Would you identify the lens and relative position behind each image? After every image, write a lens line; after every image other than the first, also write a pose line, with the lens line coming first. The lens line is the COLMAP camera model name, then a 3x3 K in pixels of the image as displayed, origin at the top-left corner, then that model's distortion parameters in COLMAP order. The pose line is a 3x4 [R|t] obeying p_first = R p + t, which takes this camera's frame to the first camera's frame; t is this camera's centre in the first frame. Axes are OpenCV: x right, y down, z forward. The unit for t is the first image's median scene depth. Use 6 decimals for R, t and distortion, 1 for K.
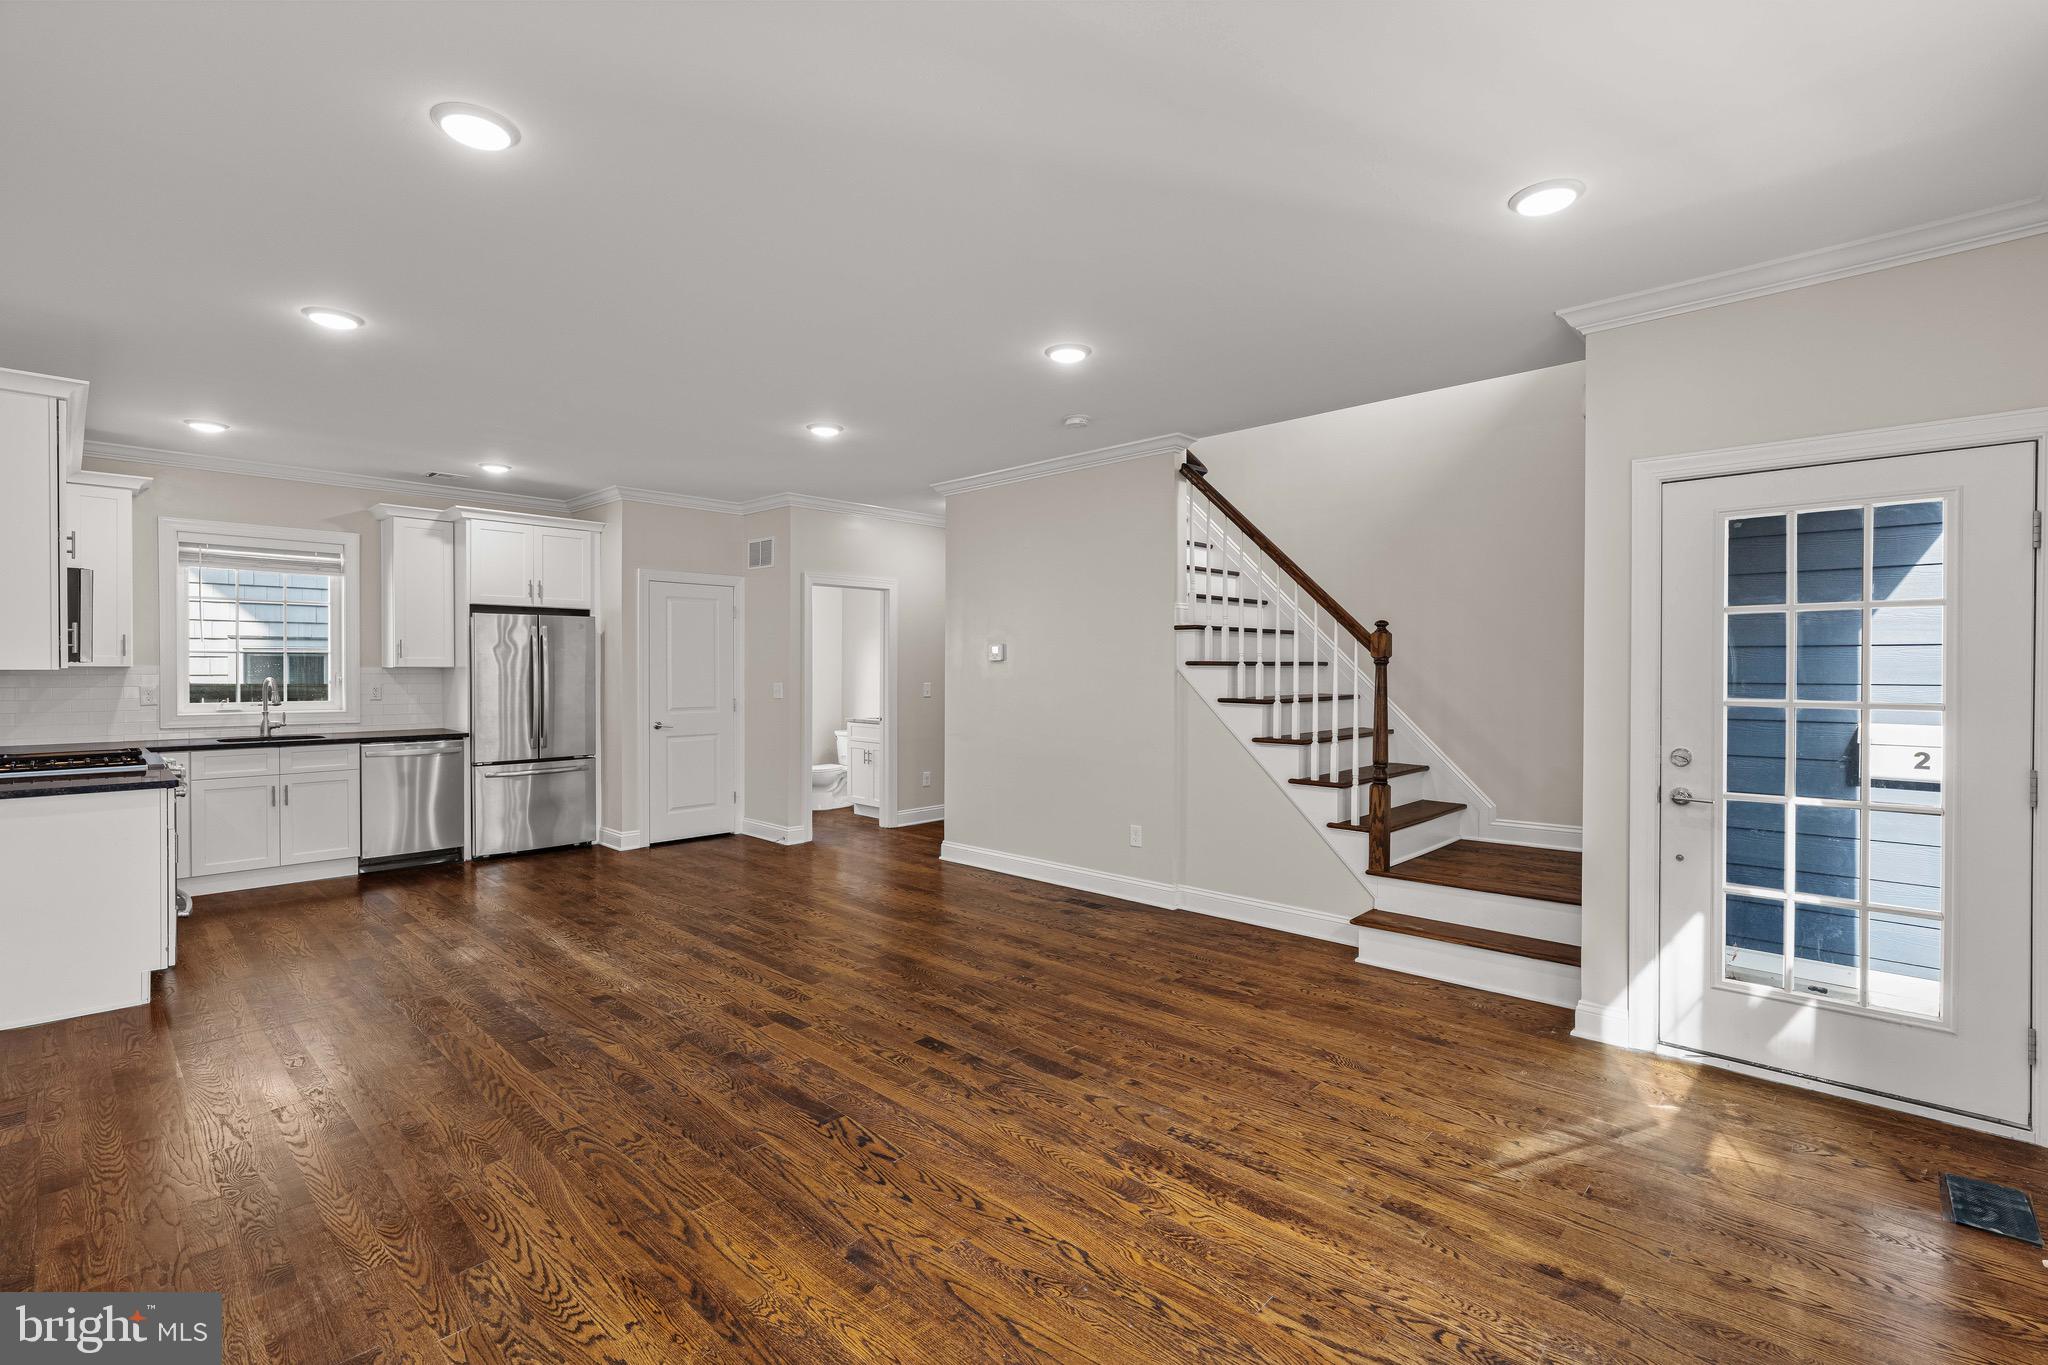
lens RADIAL K [[915.4, 0, 1029.0], [0, 915.4, 676.6], [0, 0, 1]] dist [-0.008286, 0.004262]
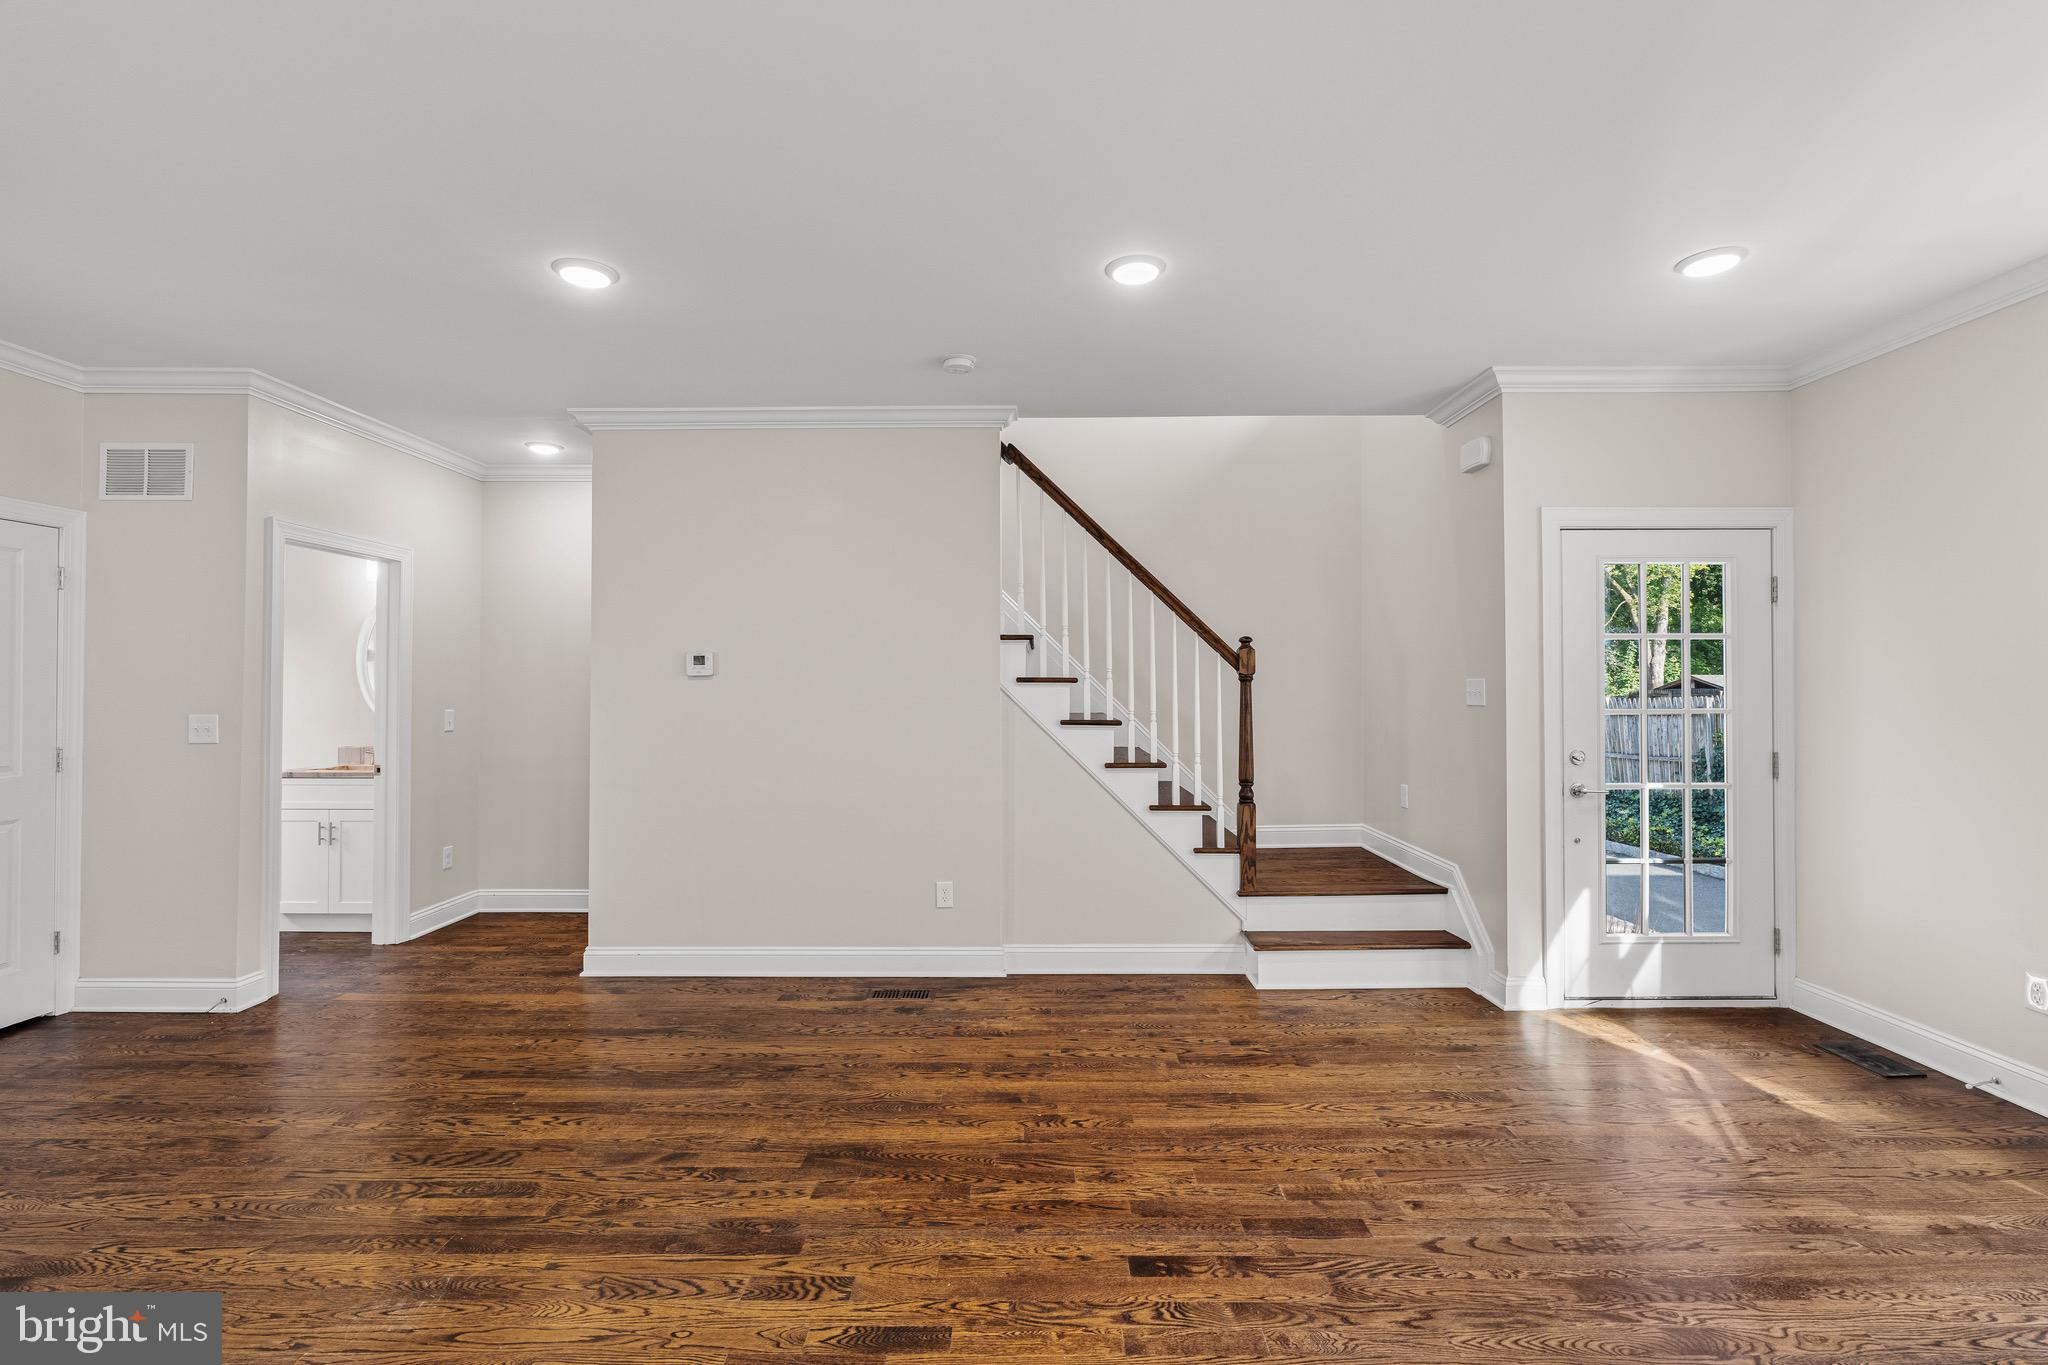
lens RADIAL K [[915.4, 0, 1029.0], [0, 915.4, 676.6], [0, 0, 1]] dist [-0.008286, 0.004262]
pose [[0.730328, 0.005550, 0.683074, -0.365317], [0.009107, 0.999799, -0.017861, -0.002040], [-0.683036, 0.019265, 0.730131, 0.346764]]
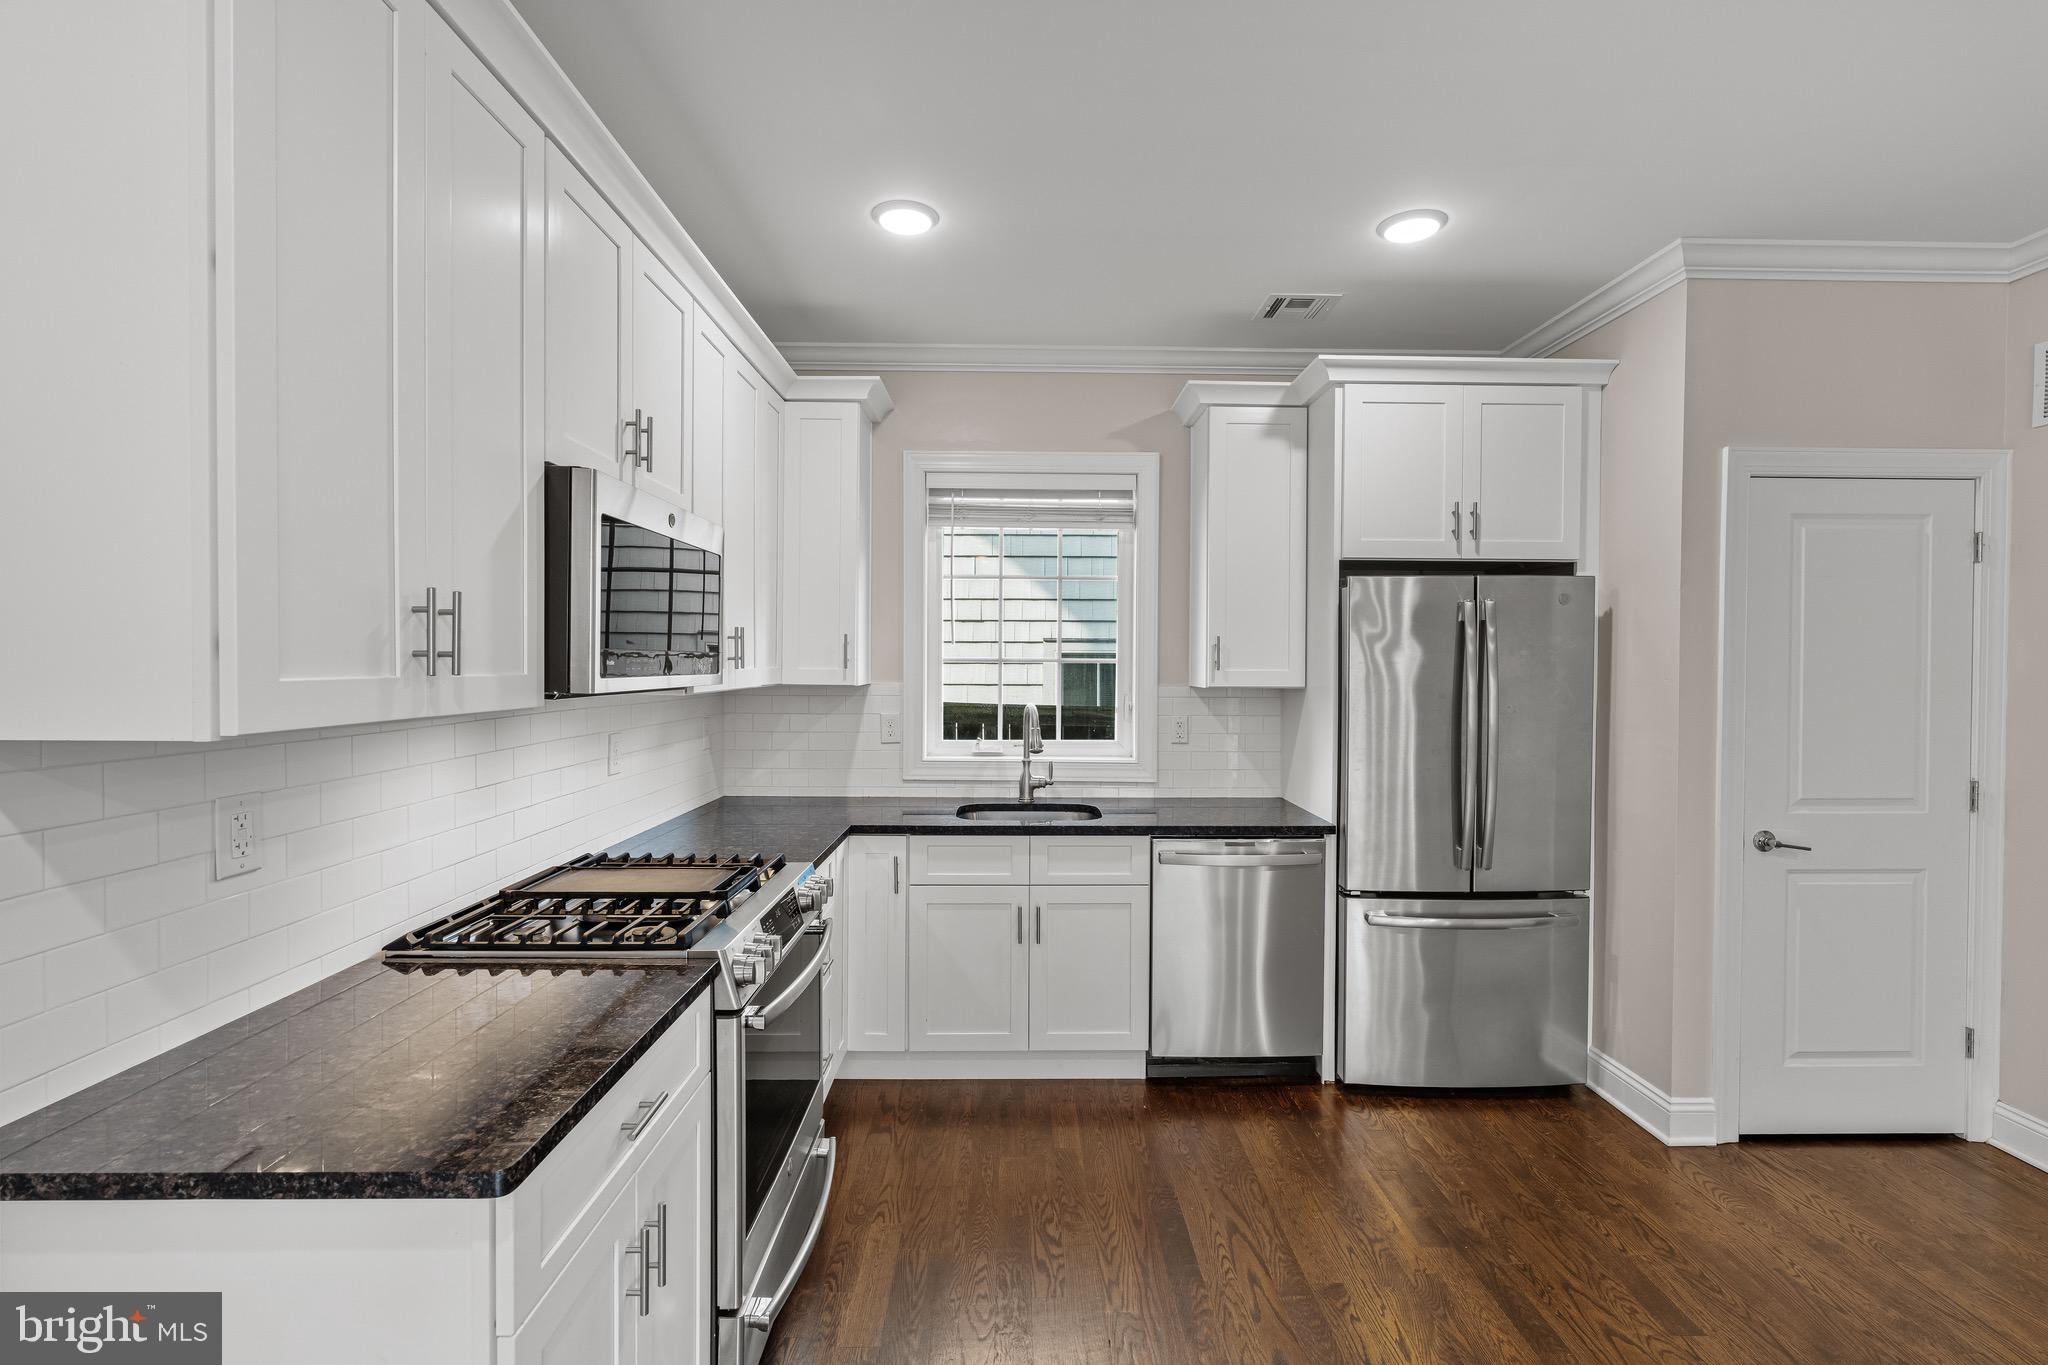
lens RADIAL K [[915.4, 0, 1029.0], [0, 915.4, 676.6], [0, 0, 1]] dist [-0.008286, 0.004262]
pose [[0.697161, 0.011628, -0.716820, -0.431811], [-0.010485, 0.999927, 0.006024, -0.021171], [0.716838, 0.003316, 0.697232, 0.619476]]
